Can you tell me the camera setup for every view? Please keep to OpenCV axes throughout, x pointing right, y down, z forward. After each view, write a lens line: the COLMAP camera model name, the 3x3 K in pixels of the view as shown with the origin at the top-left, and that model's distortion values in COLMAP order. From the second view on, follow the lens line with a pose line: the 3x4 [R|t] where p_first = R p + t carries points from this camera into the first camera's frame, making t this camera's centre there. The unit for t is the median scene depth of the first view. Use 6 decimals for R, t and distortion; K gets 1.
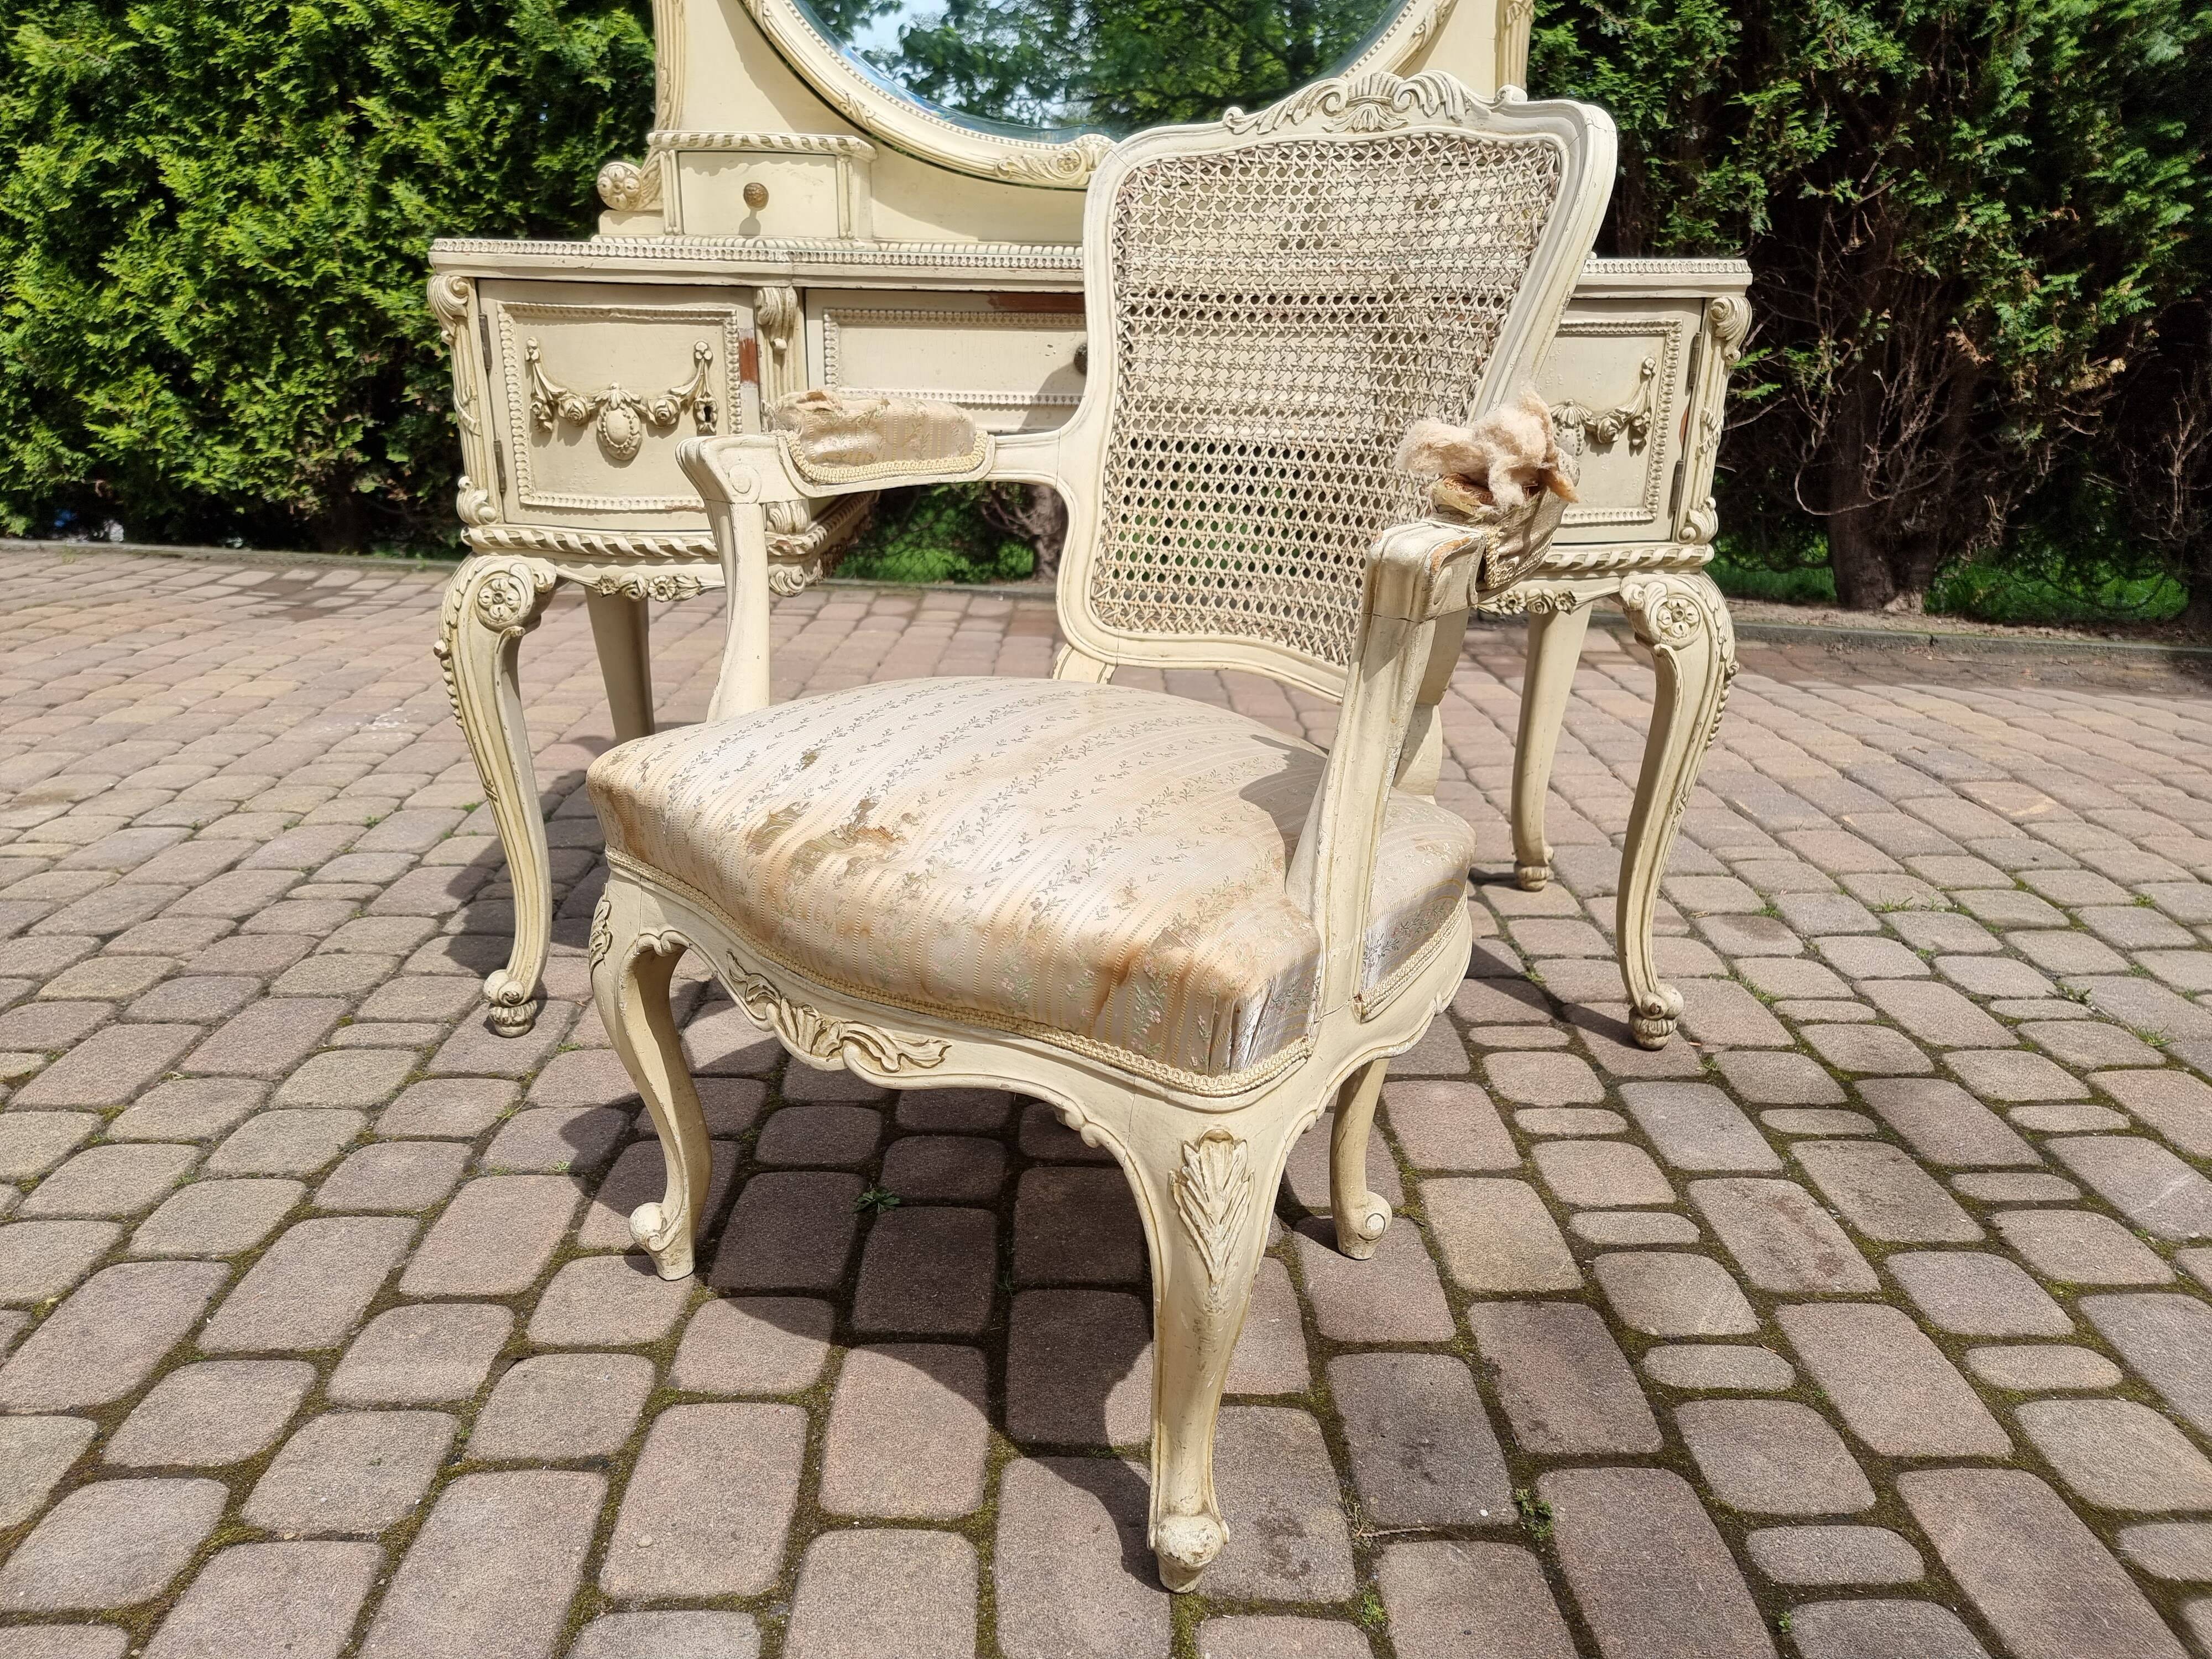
lens RADIAL K [[1540.4, 0, 1097.1], [0, 1540.4, 844.6], [0, 0, 1]] dist [0.074415, -0.065570]
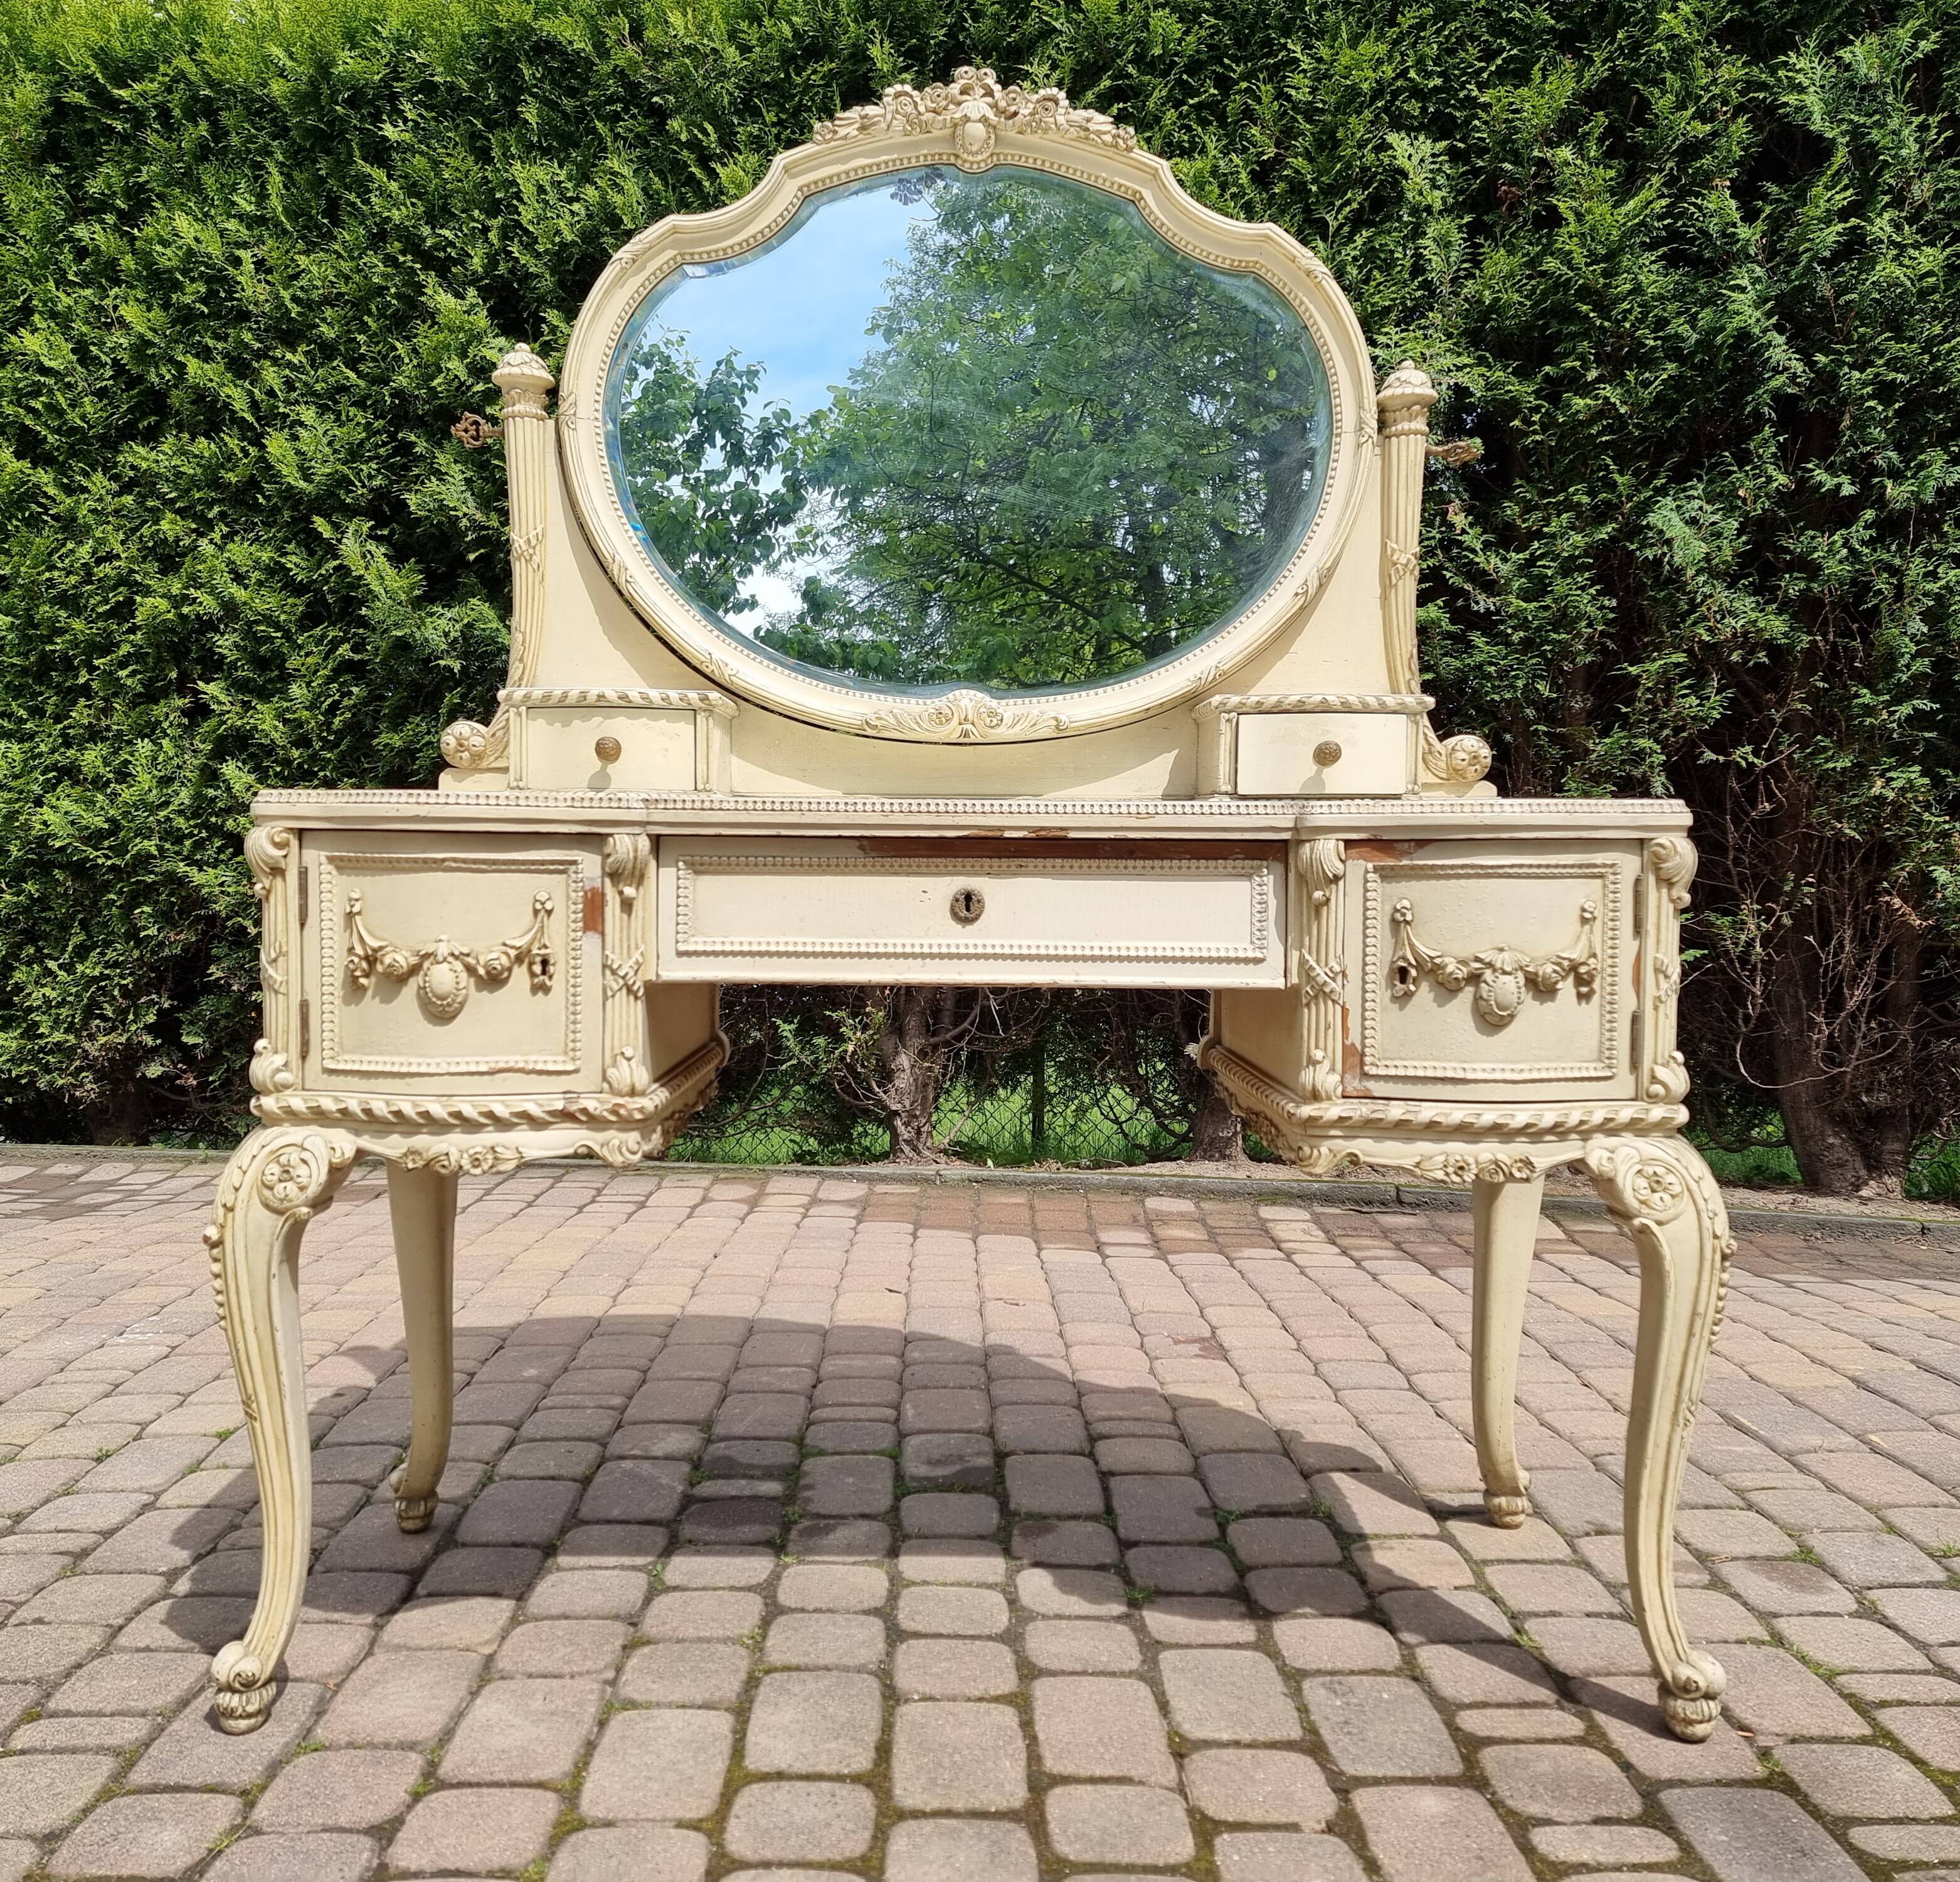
lens RADIAL K [[1723.7, 0, 951.2], [0, 1723.7, 962.0], [0, 0, 1]] dist [0.086334, -0.065947]
pose [[0.999968, -0.007882, -0.001139, -0.009048], [0.007229, 0.958336, -0.285552, 0.004829], [0.003342, 0.285535, 0.958363, 0.026830]]
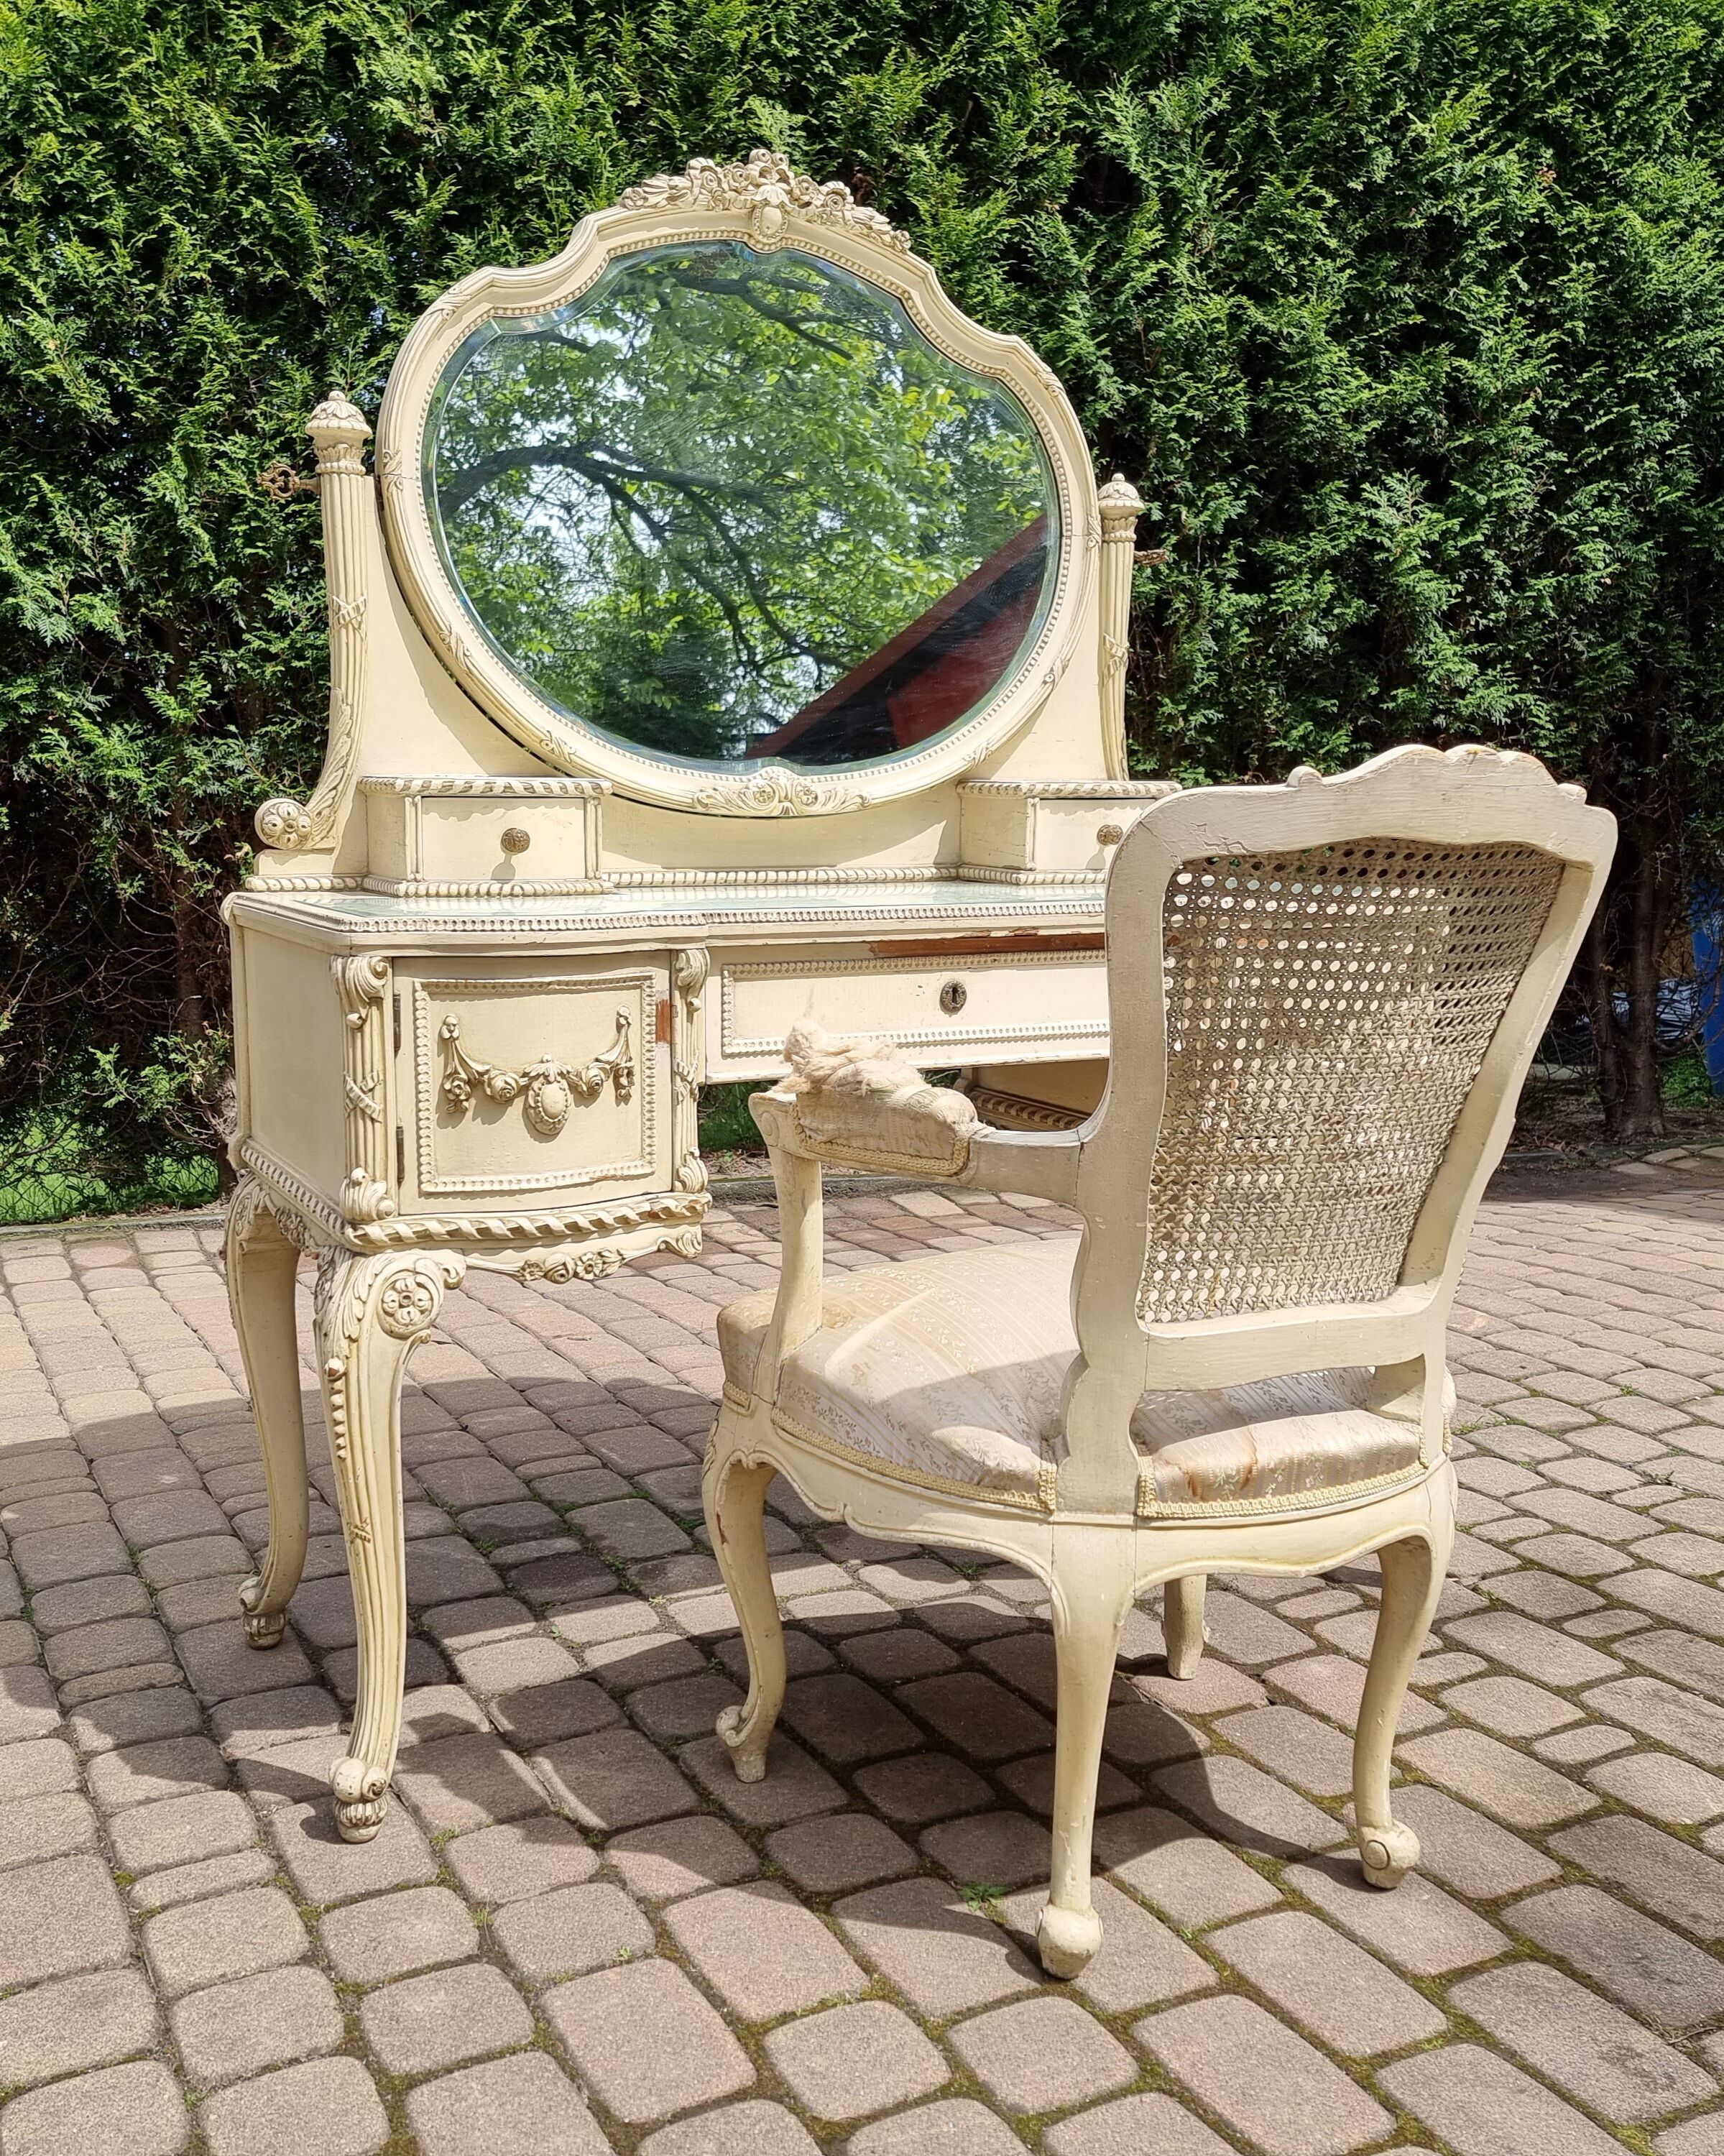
lens RADIAL K [[1994.8, 0, 808.3], [0, 1994.8, 1095.8], [0, 0, 1]] dist [0.059336, 0.000000]
pose [[0.893805, -0.079333, 0.441383, -0.442300], [0.161345, 0.975209, -0.151443, -0.042254], [-0.418426, 0.206576, 0.884447, -0.073503]]
